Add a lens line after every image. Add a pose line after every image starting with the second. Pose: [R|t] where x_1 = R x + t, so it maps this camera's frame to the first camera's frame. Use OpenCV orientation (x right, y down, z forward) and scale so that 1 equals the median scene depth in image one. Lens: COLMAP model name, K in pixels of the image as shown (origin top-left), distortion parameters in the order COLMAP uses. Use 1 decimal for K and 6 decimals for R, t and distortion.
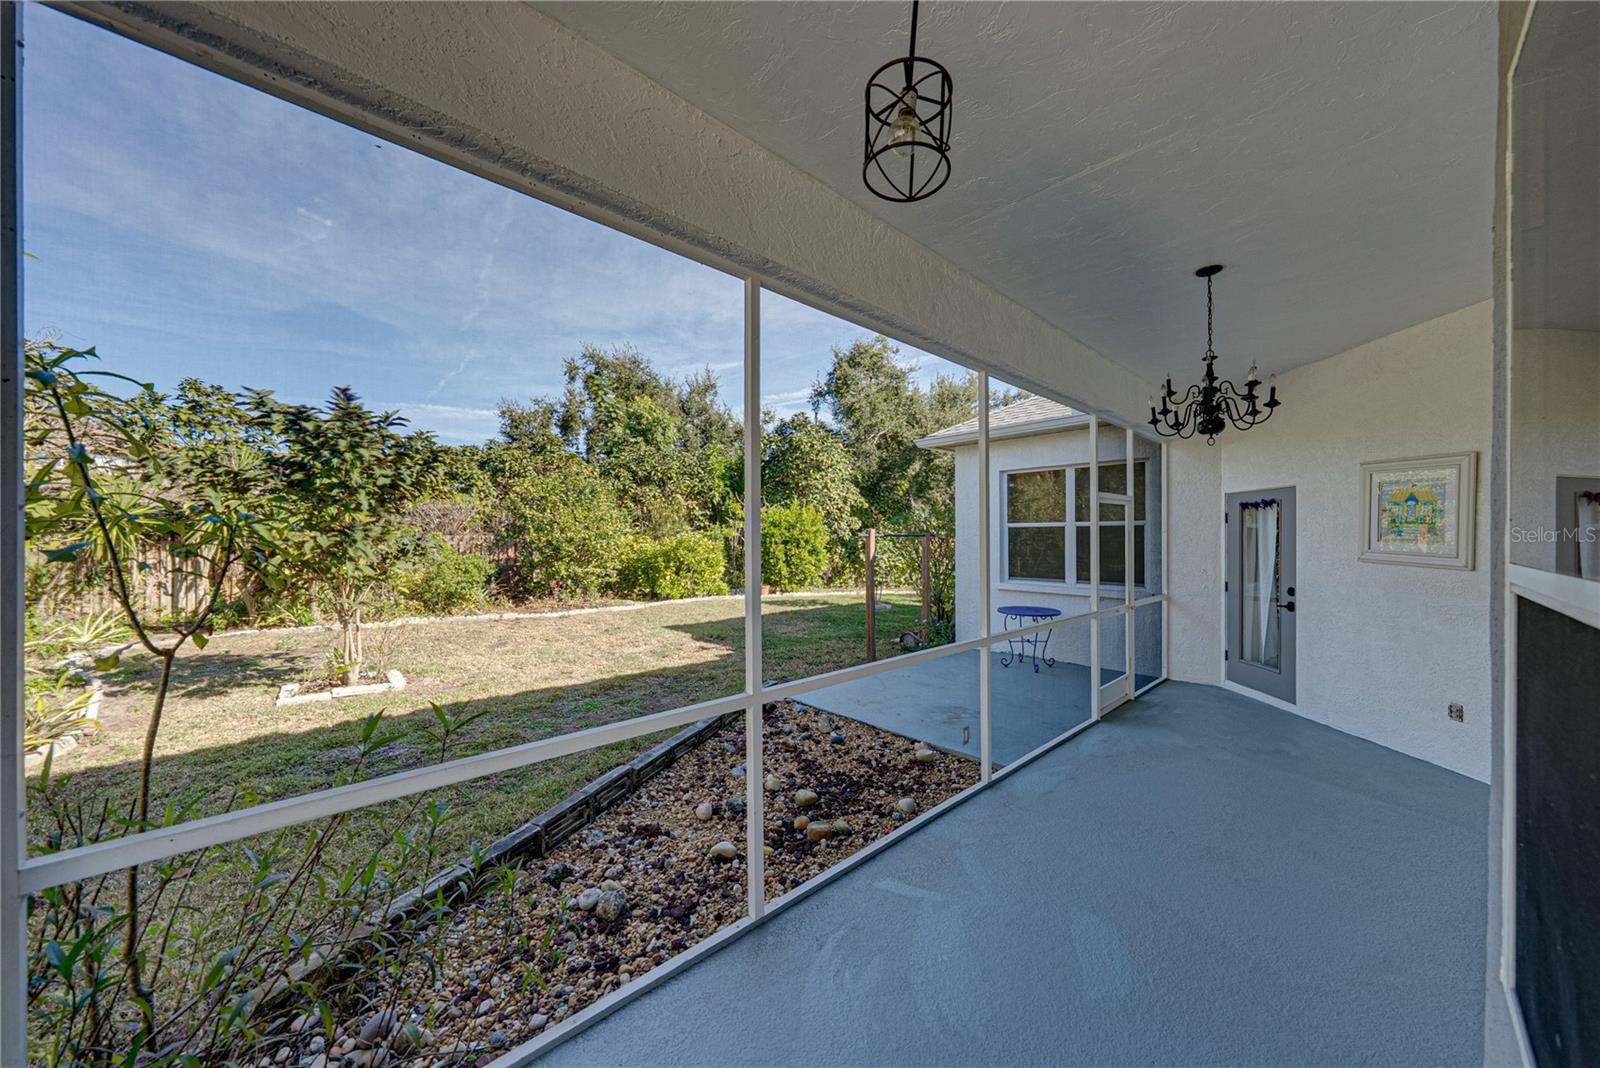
lens RADIAL K [[559.0, 0, 800.0], [0, 559.0, 534.0], [0, 0, 1]] dist [-0.006236, -0.000130]
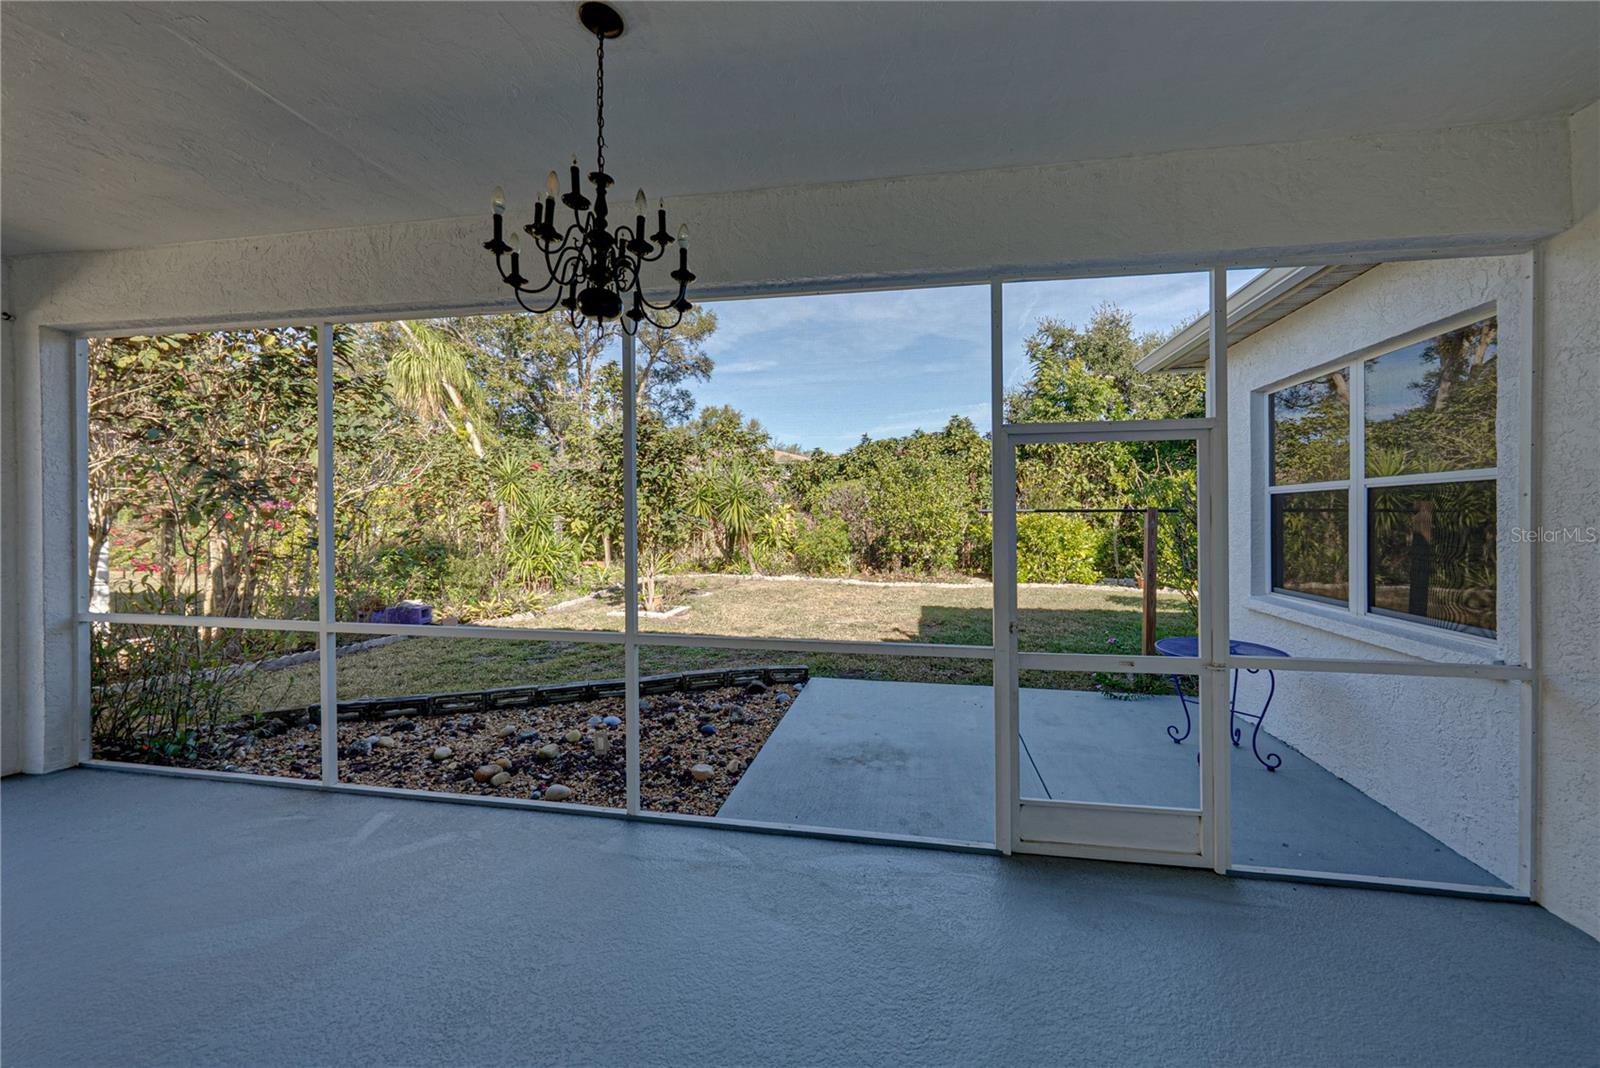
lens RADIAL K [[563.5, 0, 841.8], [0, 563.5, 514.9], [0, 0, 1]] dist [-0.004776, -0.000273]
pose [[0.616261, -0.001430, -0.787541, 0.391738], [0.003752, 0.999992, 0.001121, 0.004484], [0.787533, -0.003646, 0.616261, 0.249239]]
